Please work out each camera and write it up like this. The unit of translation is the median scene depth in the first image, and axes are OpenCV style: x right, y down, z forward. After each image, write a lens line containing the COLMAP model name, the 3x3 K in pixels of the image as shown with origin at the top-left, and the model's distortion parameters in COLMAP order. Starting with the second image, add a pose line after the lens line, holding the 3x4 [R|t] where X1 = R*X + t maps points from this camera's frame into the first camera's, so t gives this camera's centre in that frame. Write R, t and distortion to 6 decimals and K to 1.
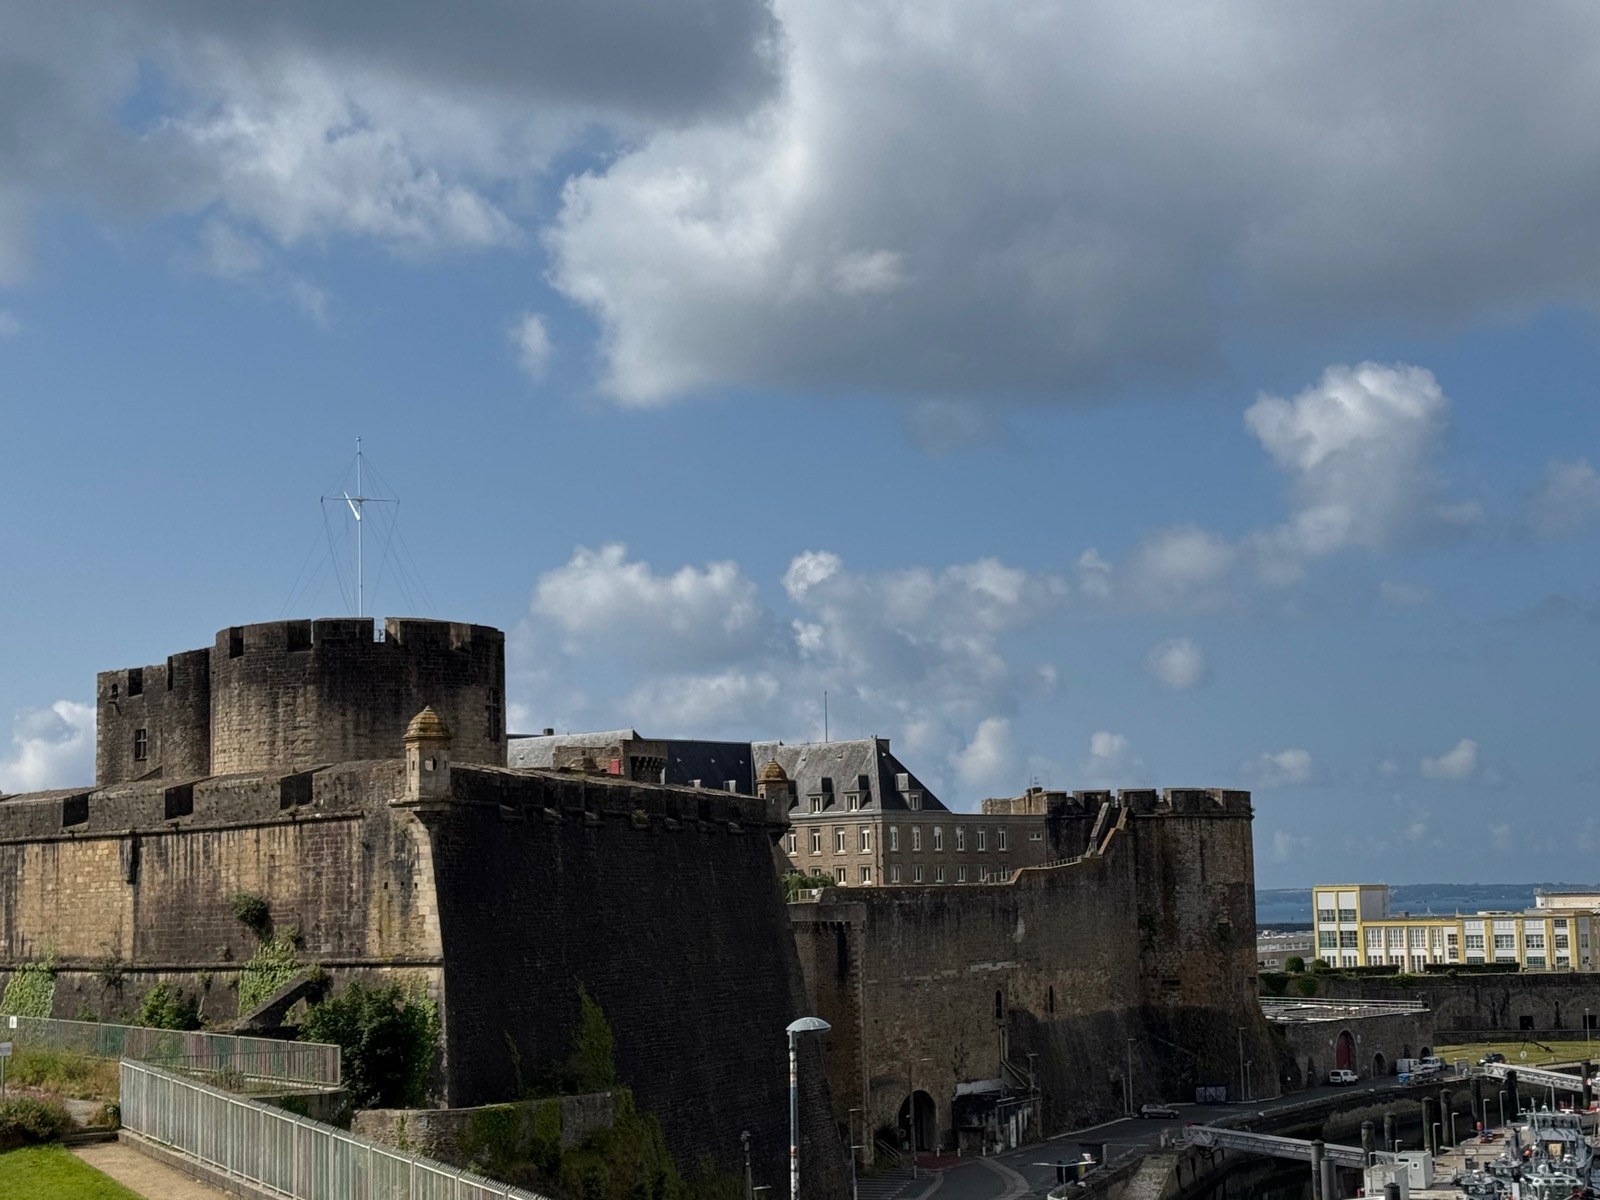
lens RADIAL K [[2809.5, 0, 803.7], [0, 2809.5, 587.7], [0, 0, 1]] dist [0.139061, 0.000000]
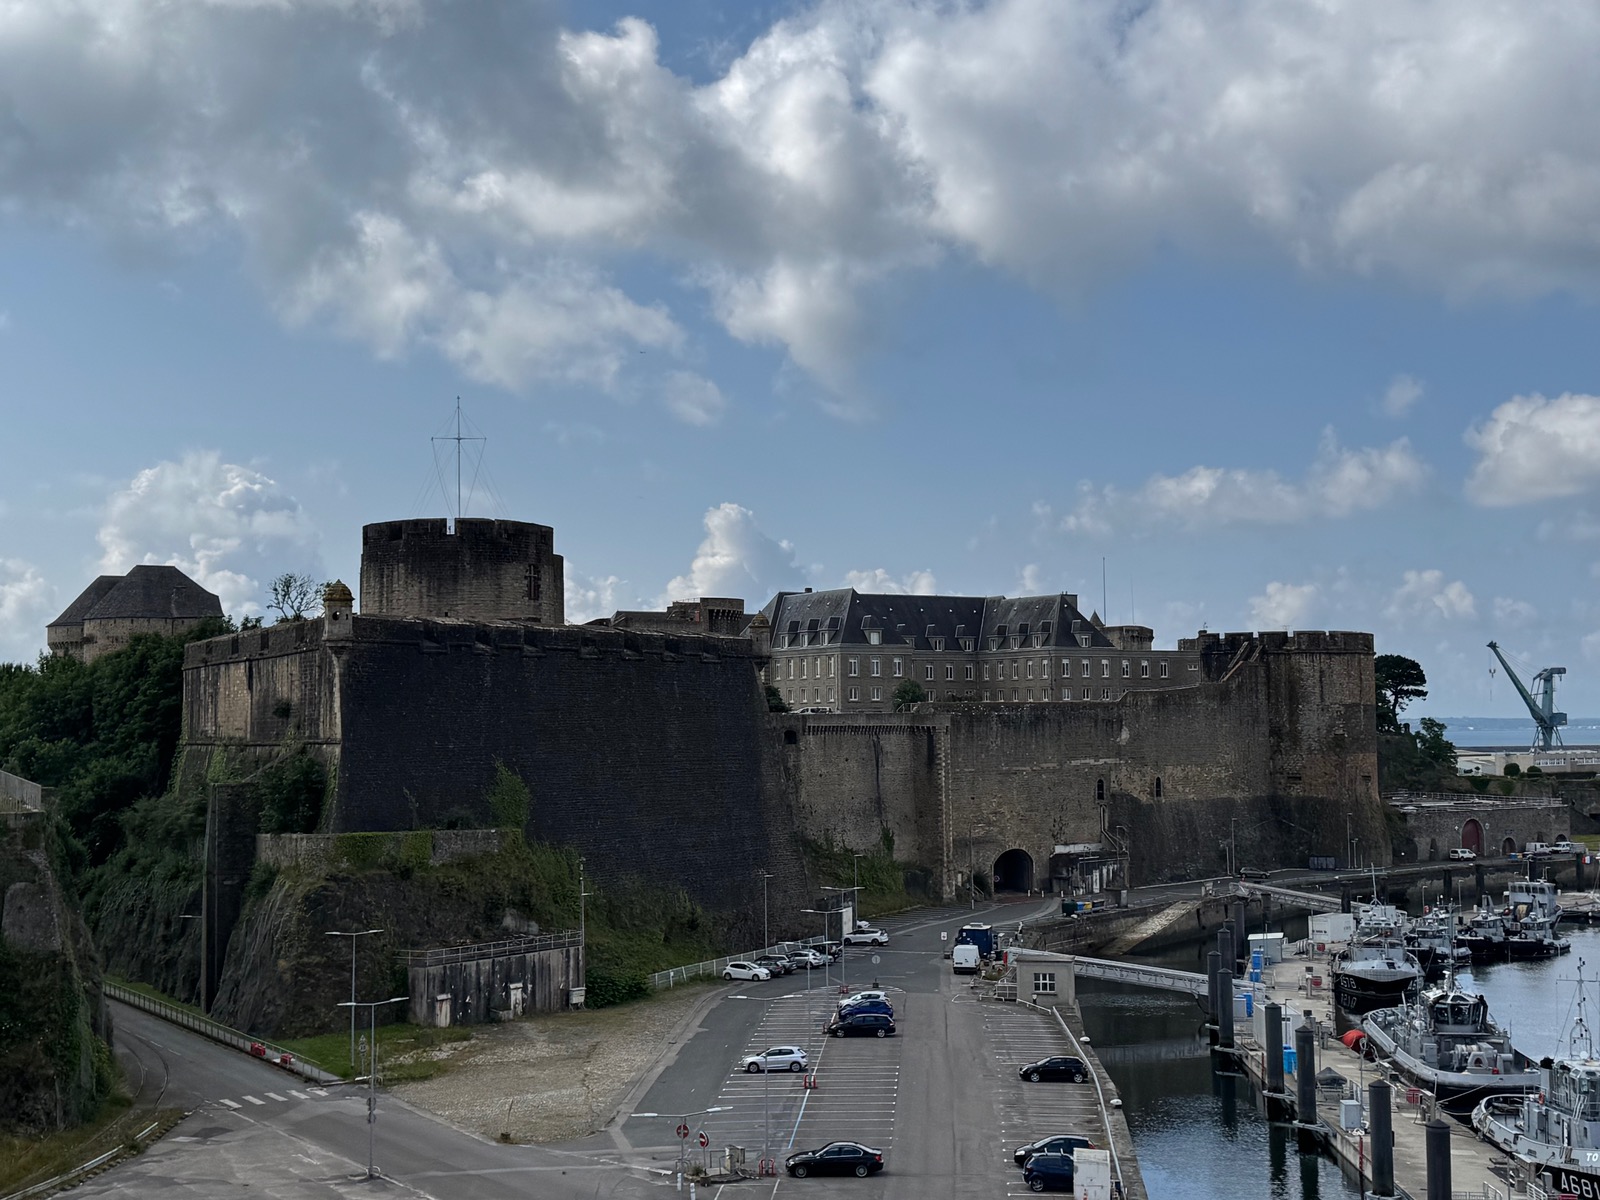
lens RADIAL K [[2181.8, 0, 795.7], [0, 2181.8, 594.5], [0, 0, 1]] dist [0.111095, 0.000000]
pose [[0.960114, -0.002260, -0.279598, 0.224142], [0.017929, 0.998407, 0.053498, -0.004972], [0.279032, -0.056377, 0.958626, -0.045794]]
